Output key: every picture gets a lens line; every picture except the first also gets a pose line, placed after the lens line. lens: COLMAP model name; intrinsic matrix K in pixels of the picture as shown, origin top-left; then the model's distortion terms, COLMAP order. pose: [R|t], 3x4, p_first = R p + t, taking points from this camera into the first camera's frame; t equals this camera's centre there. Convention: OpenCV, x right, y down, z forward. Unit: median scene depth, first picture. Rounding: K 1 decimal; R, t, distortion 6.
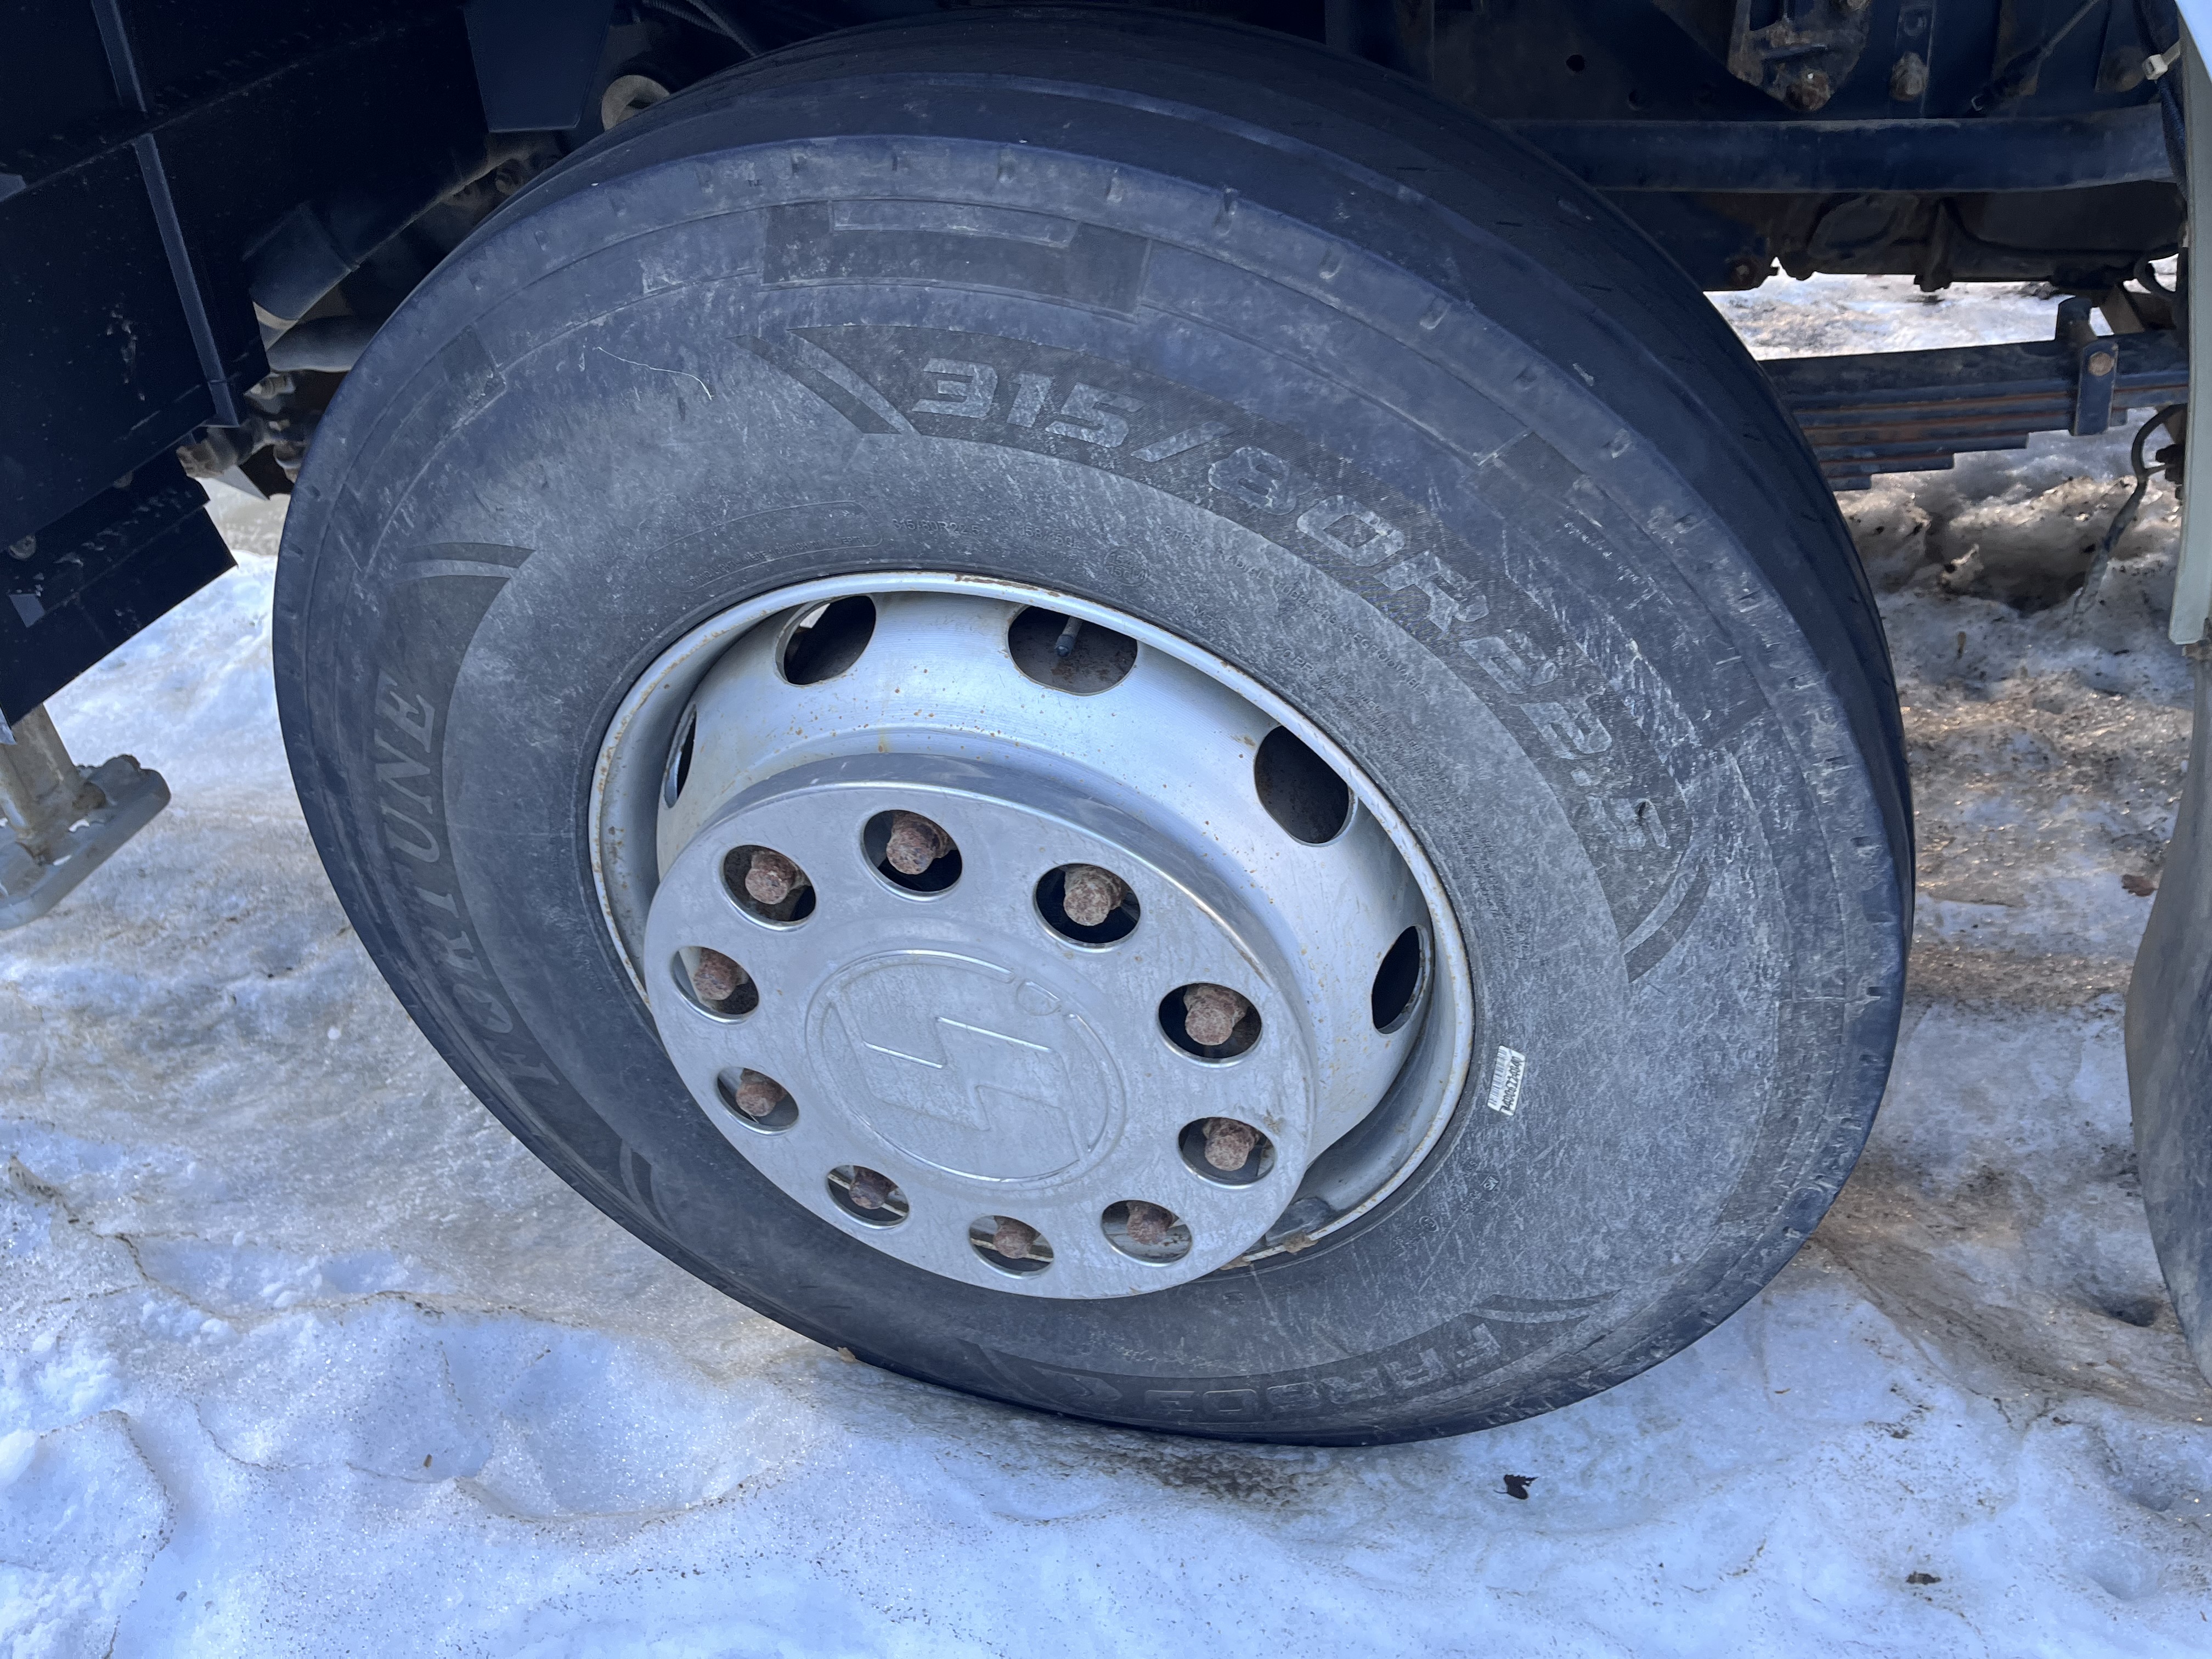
lens RADIAL K [[1674.2, 0, 1103.2], [0, 1674.2, 814.7], [0, 0, 1]] dist [0.026254, -0.001567]
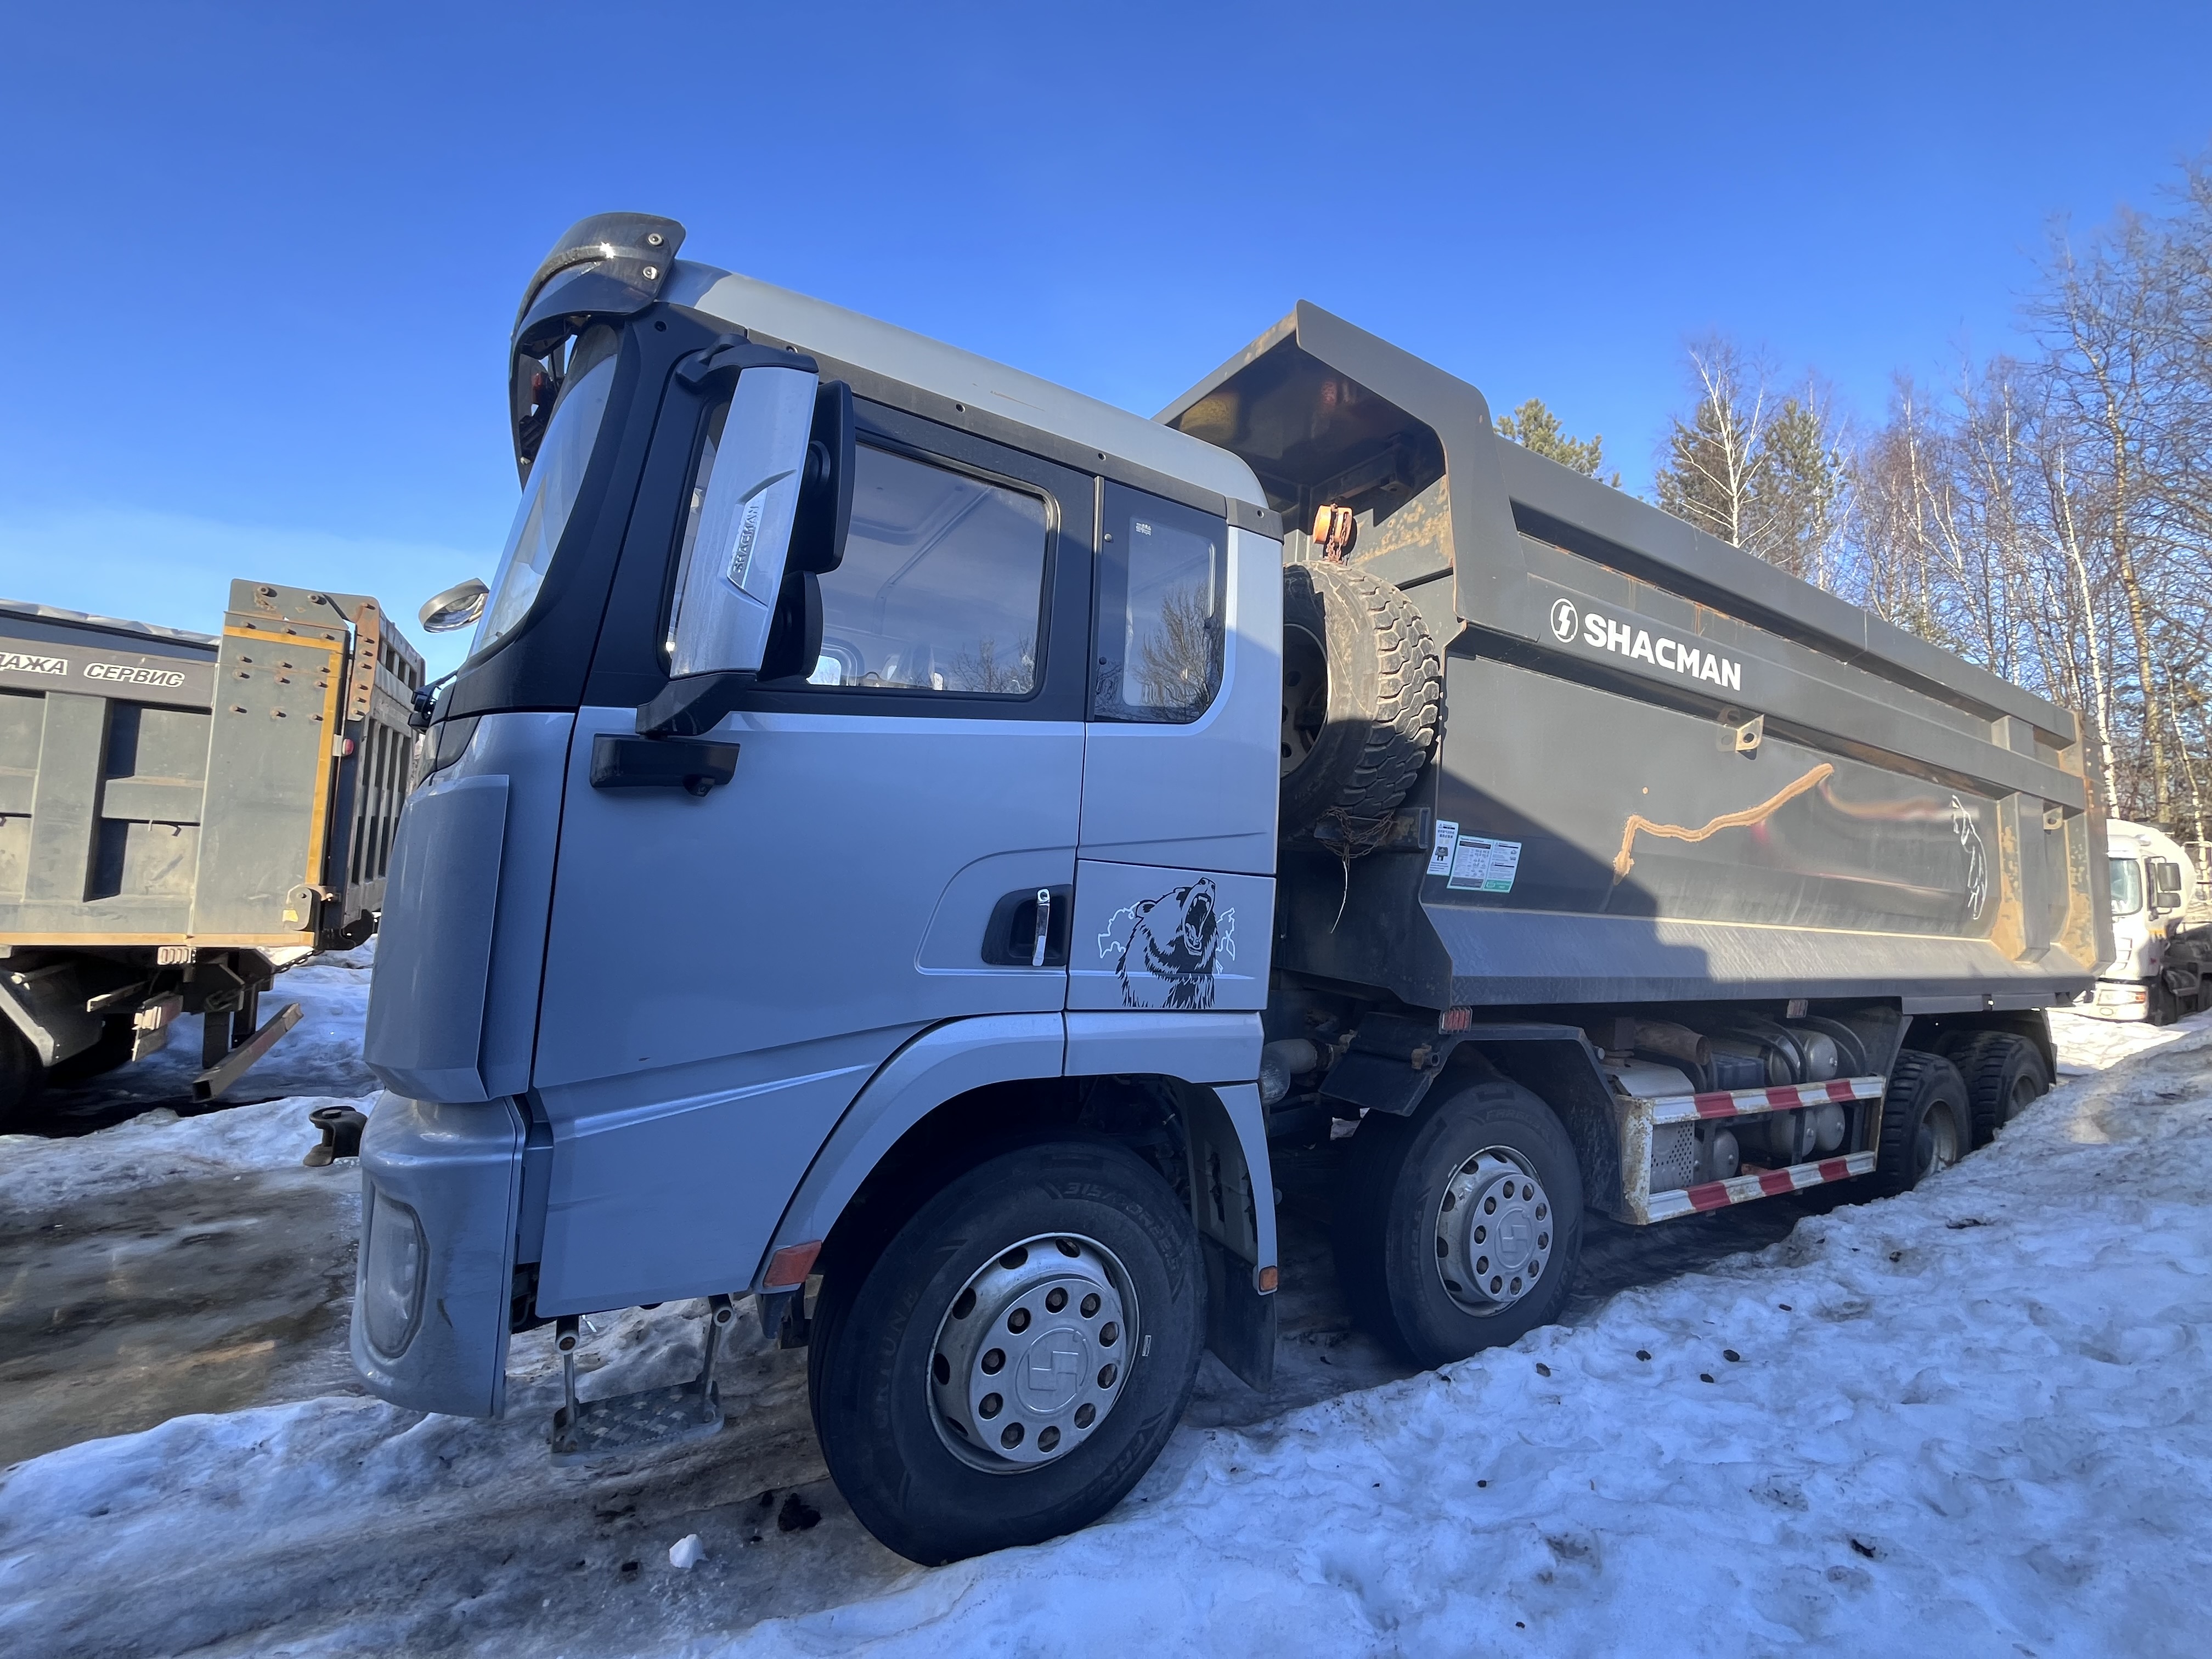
lens RADIAL K [[893.0, 0, 1116.5], [0, 893.0, 834.7], [0, 0, 1]] dist [0.000908, 0.000088]
pose [[0.697093, 0.204152, 0.687301, -2.091630], [0.289447, 0.796888, -0.530274, 0.379233], [-0.655958, 0.568588, 0.496414, -1.088688]]
